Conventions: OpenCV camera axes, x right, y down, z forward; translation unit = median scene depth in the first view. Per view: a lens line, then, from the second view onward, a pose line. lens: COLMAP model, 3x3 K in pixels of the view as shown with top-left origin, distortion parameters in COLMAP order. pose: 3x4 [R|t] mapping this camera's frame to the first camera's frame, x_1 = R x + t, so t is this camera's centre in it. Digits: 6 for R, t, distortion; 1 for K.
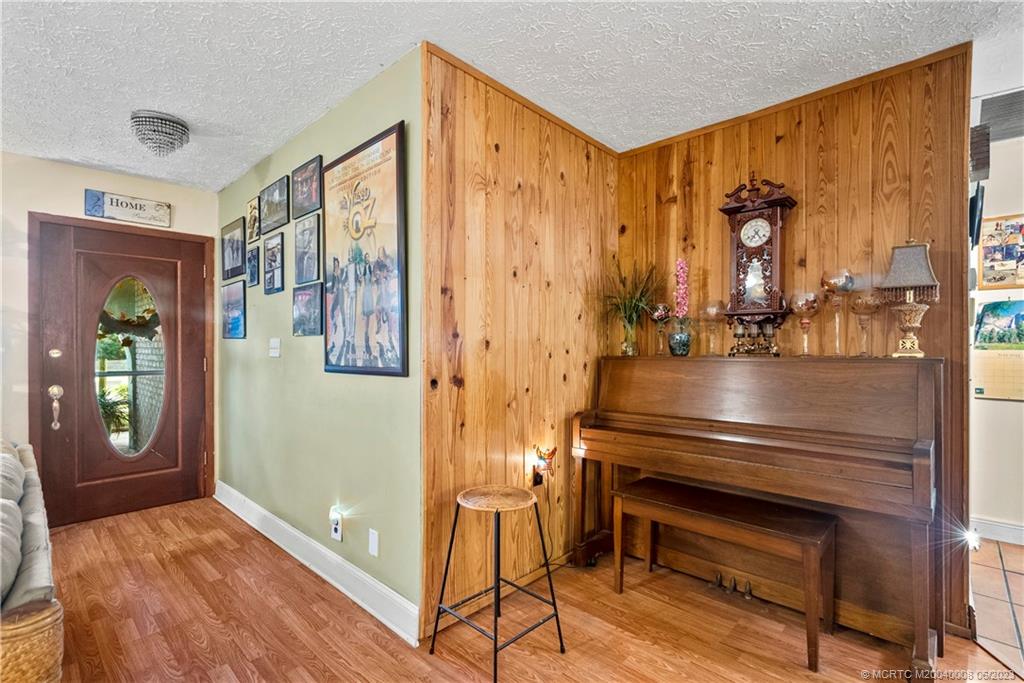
lens RADIAL K [[478.9, 0, 510.9], [0, 478.9, 345.4], [0, 0, 1]] dist [0.001926, -0.000033]
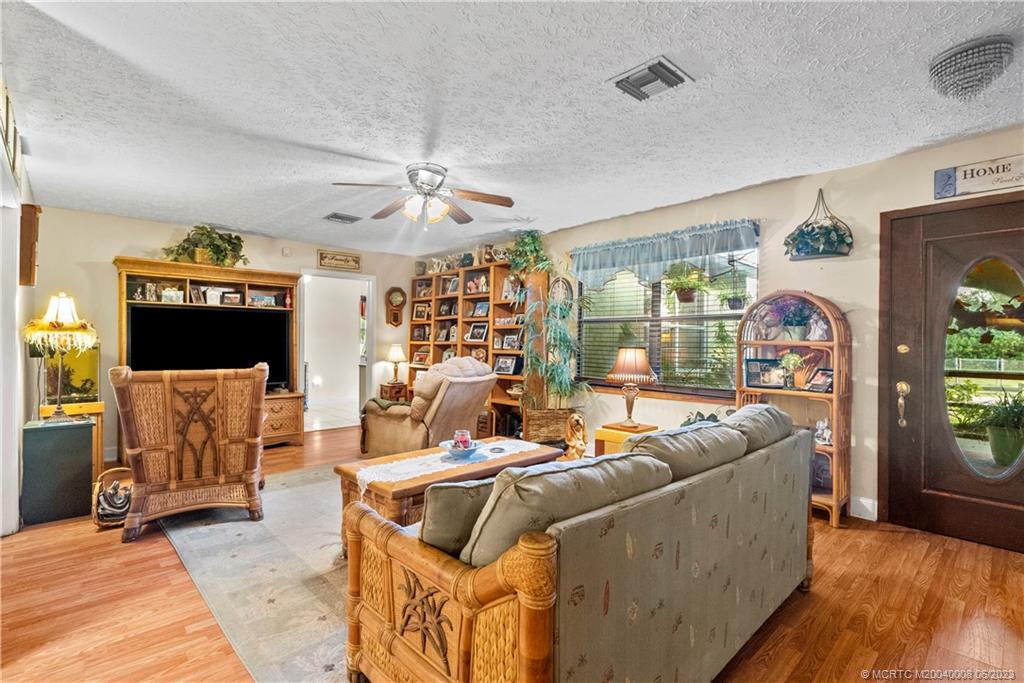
lens RADIAL K [[478.9, 0, 511.4], [0, 478.9, 339.4], [0, 0, 1]] dist [0.001926, -0.000033]
pose [[-0.070254, 0.000745, -0.997529, 0.088282], [-0.004516, 0.999989, 0.001065, -0.001295], [0.997519, 0.004580, -0.070250, 0.263054]]
